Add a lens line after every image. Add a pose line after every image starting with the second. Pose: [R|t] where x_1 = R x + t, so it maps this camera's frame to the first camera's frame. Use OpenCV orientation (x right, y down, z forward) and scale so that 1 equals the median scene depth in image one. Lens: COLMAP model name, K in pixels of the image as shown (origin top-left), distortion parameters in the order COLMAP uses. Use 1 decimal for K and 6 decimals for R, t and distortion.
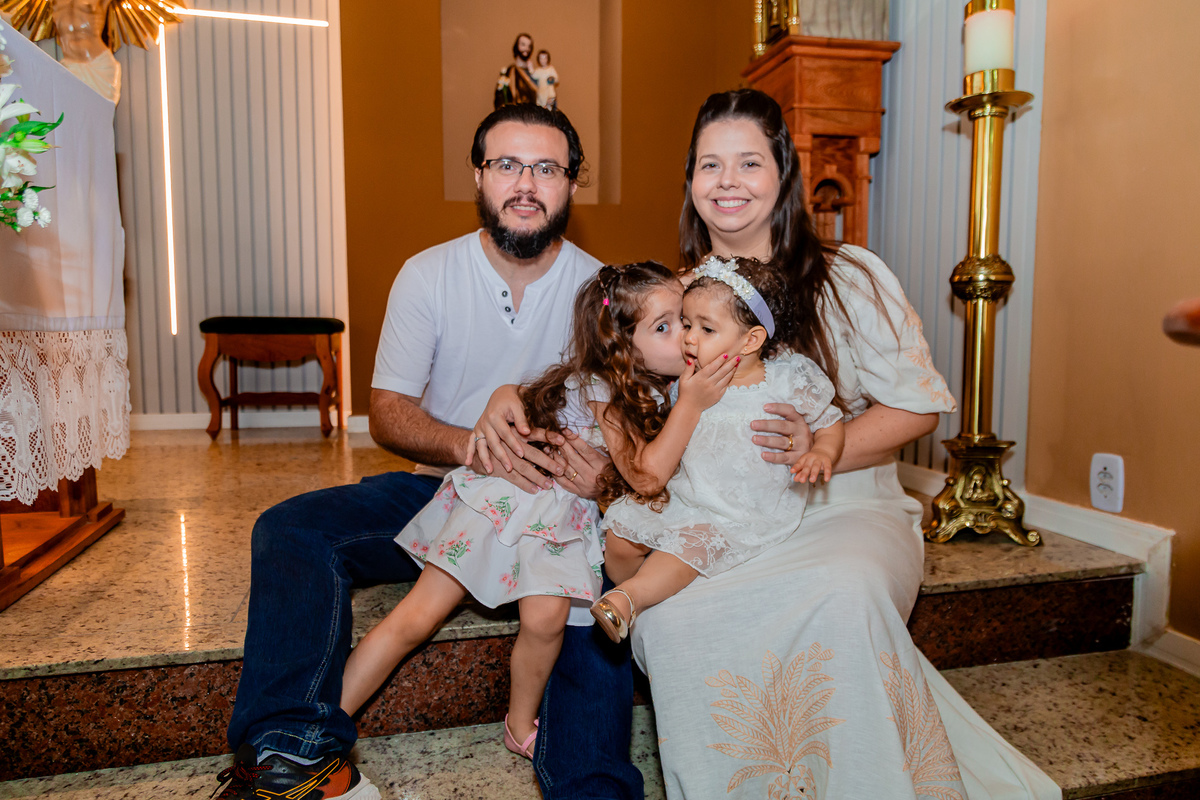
lens RADIAL K [[807.8, 0, 601.9], [0, 807.8, 390.3], [0, 0, 1]] dist [0.005665, -0.001250]
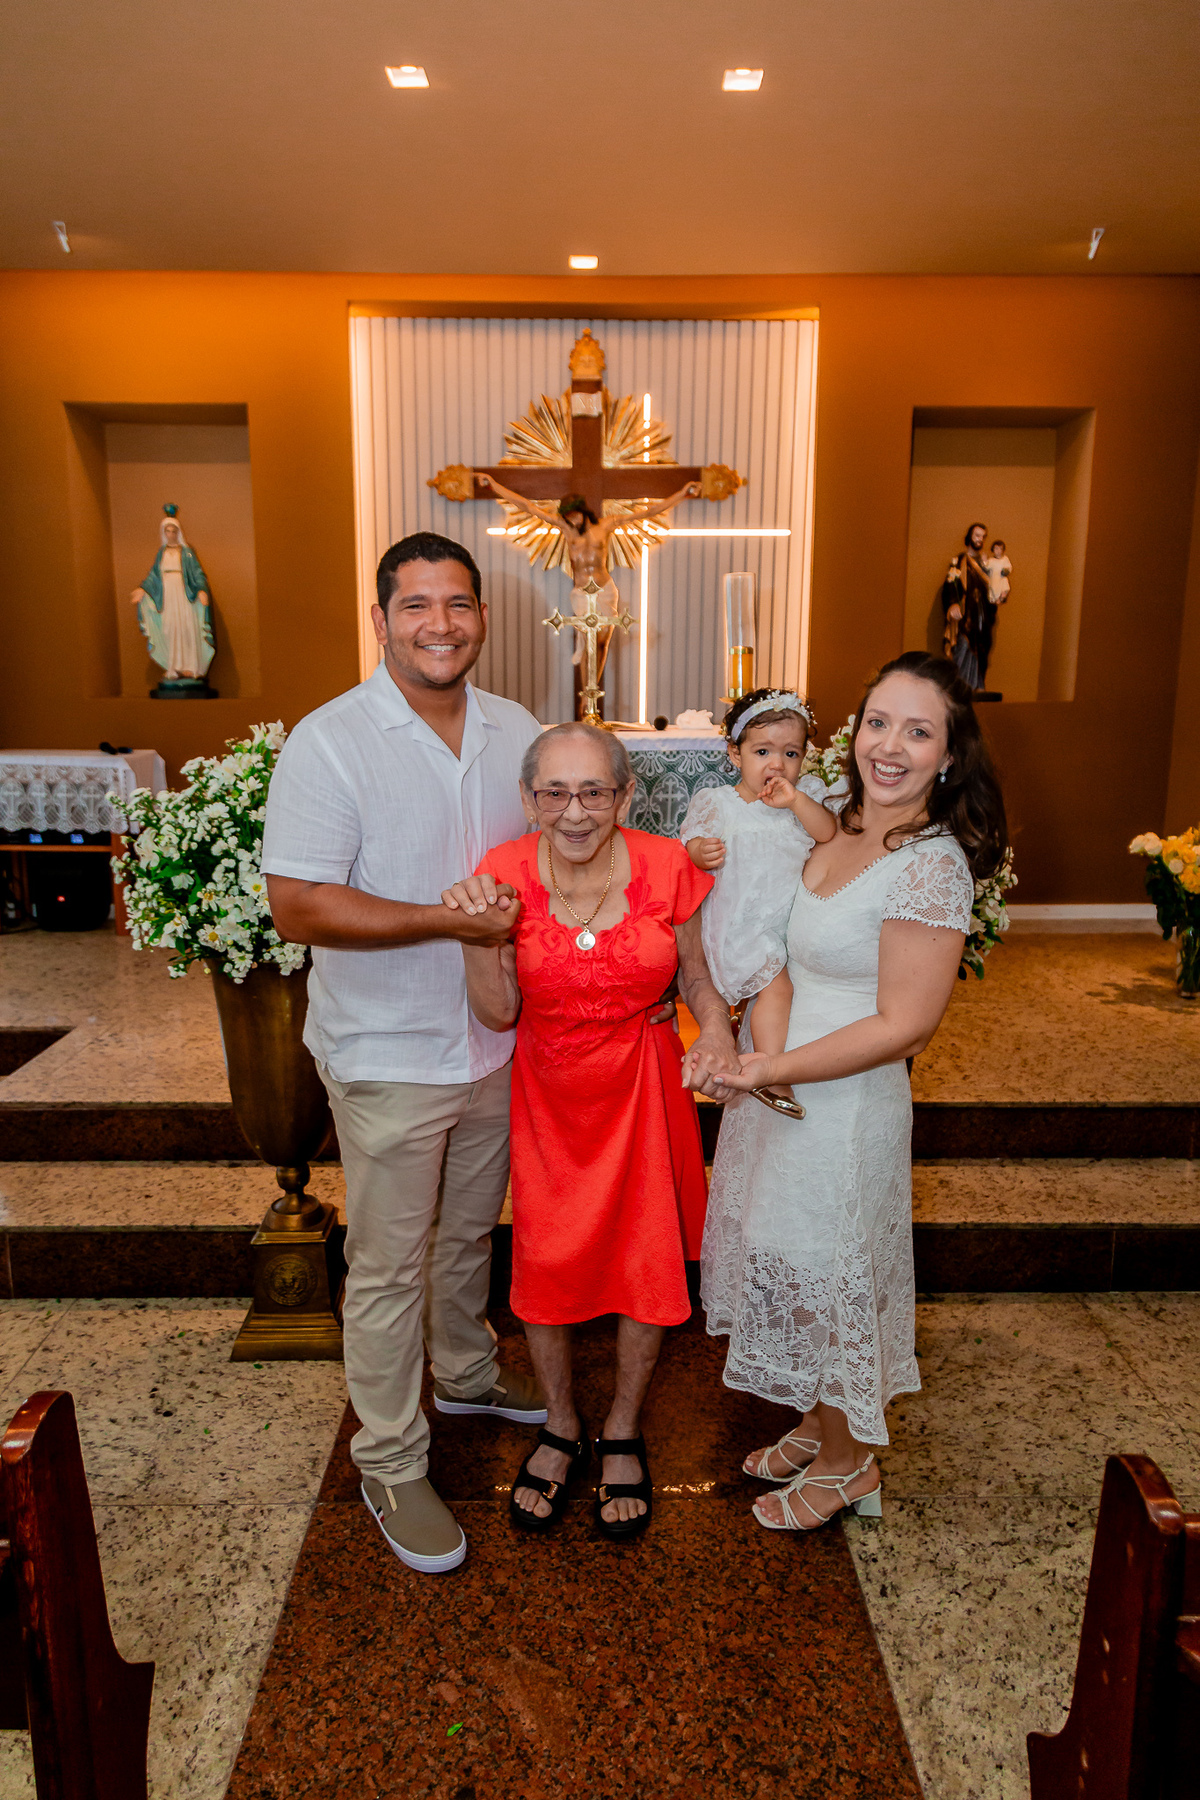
lens RADIAL K [[1164.6, 0, 594.6], [0, 1164.6, 890.5], [0, 0, 1]] dist [0.008255, 0.002347]
pose [[0.971141, 0.042752, -0.234644, -0.229270], [-0.018843, 0.994481, 0.103209, -0.152716], [0.237762, -0.095809, 0.966587, -0.623658]]
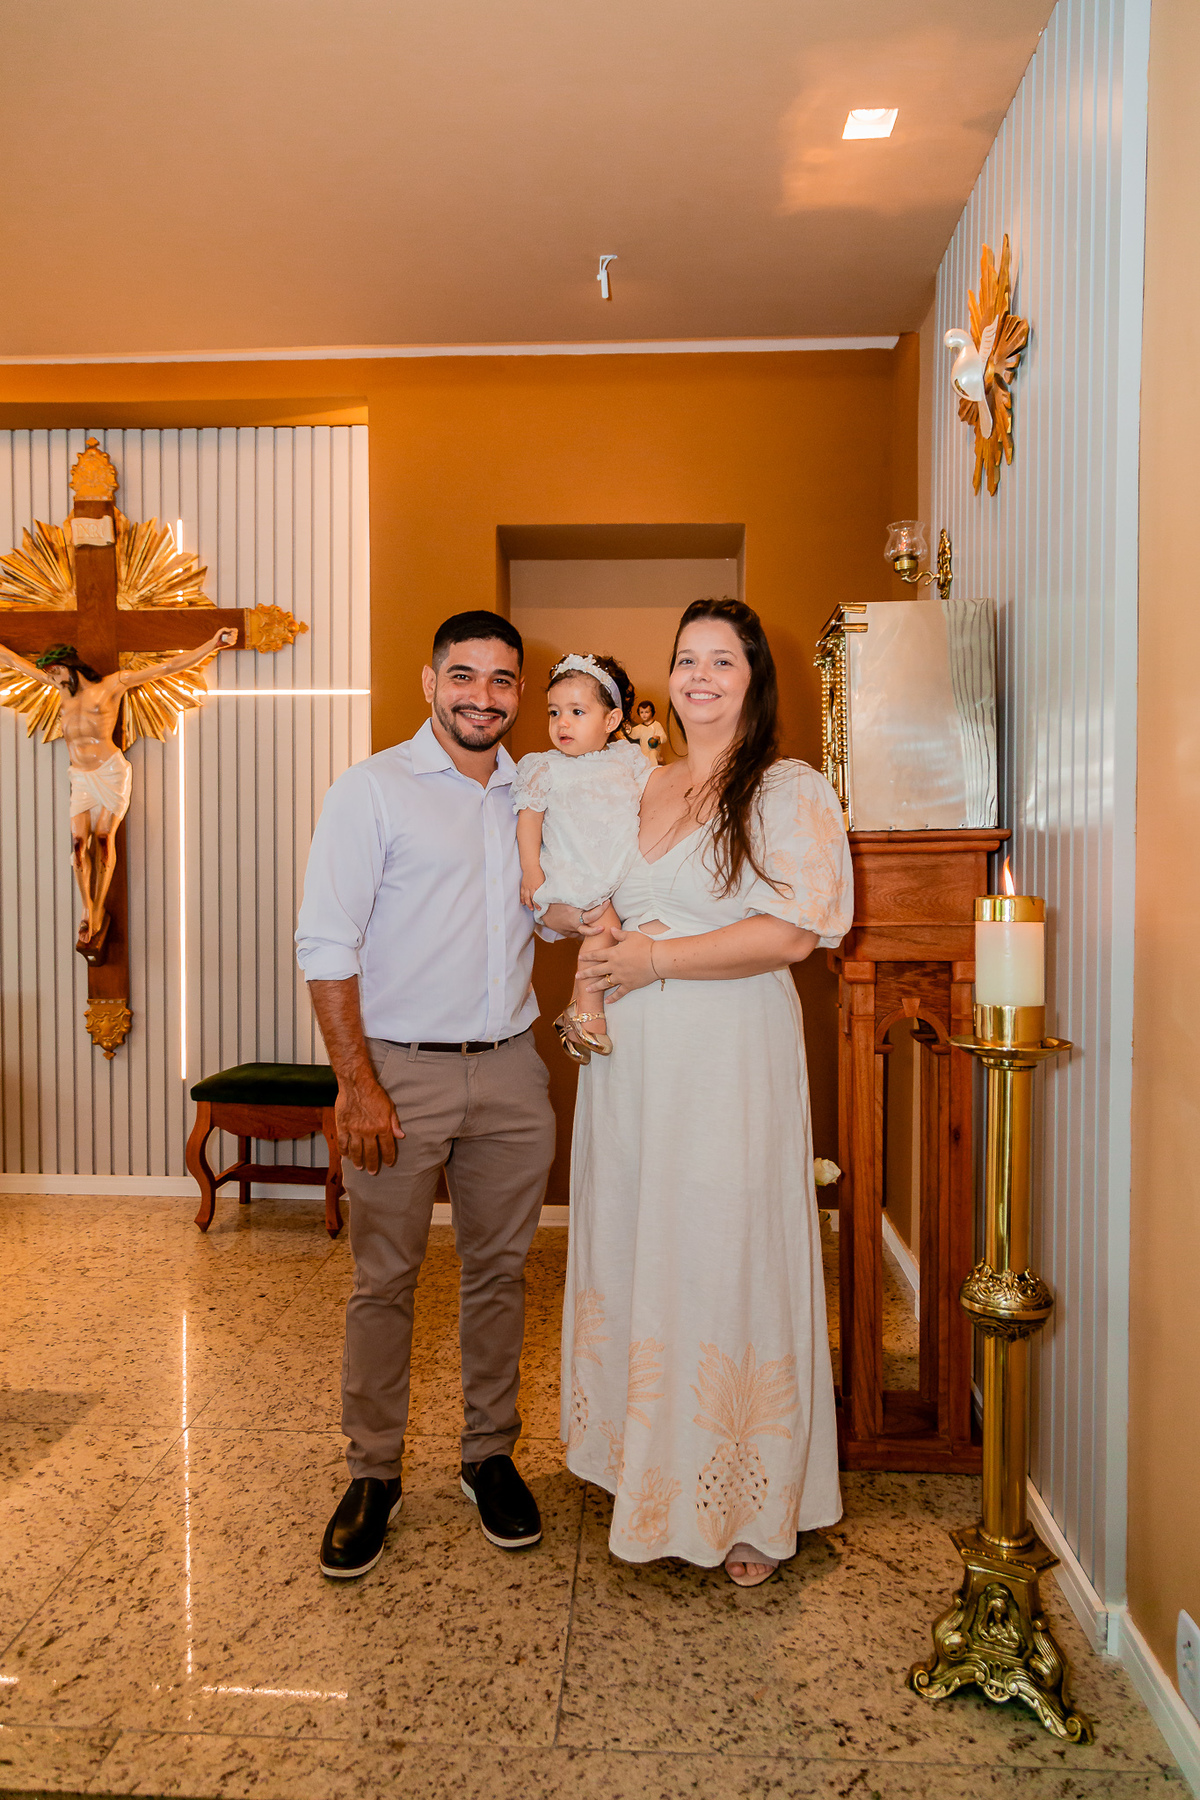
lens RADIAL K [[1183.6, 0, 589.0], [0, 1183.6, 896.8], [0, 0, 1]] dist [0.001729, -0.001789]
pose [[0.955278, 0.010250, -0.295530, 0.226735], [-0.025678, 0.998499, -0.048371, -0.220578], [0.294591, 0.053796, 0.954108, -0.027828]]
